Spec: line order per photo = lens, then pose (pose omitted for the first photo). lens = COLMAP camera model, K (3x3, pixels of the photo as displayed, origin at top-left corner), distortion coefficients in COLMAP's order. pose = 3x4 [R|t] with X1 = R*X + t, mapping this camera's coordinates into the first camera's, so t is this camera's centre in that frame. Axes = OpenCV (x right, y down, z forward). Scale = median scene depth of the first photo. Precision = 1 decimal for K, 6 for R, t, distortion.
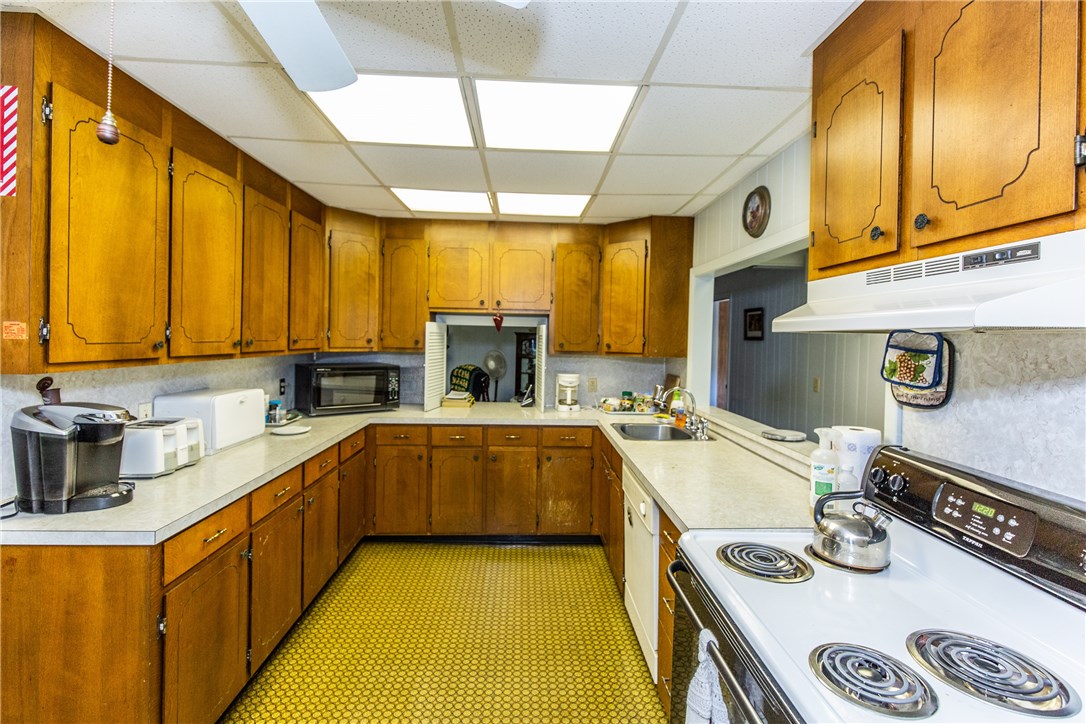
lens RADIAL K [[484.9, 0, 551.5], [0, 484.9, 344.3], [0, 0, 1]] dist [0.003559, -0.000707]
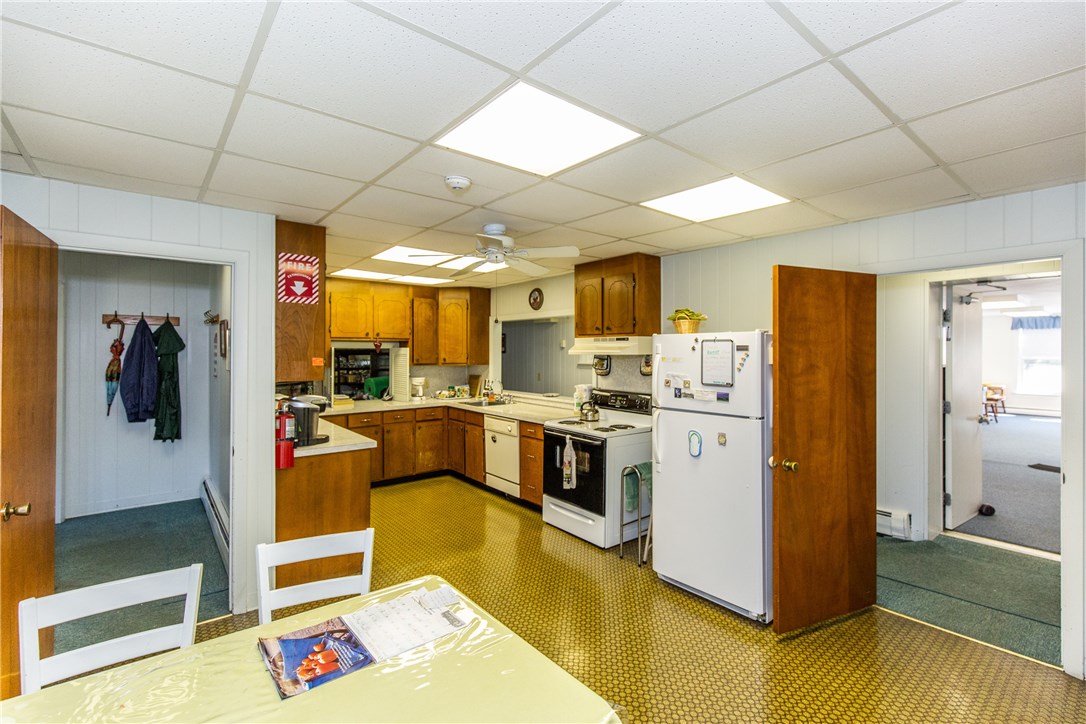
lens RADIAL K [[484.9, 0, 541.5], [0, 484.9, 354.2], [0, 0, 1]] dist [0.003559, -0.000707]
pose [[0.807278, -0.023624, 0.589699, -0.645591], [0.023072, 0.999698, 0.008463, -0.023633], [-0.589721, 0.006773, 0.807579, -0.605467]]
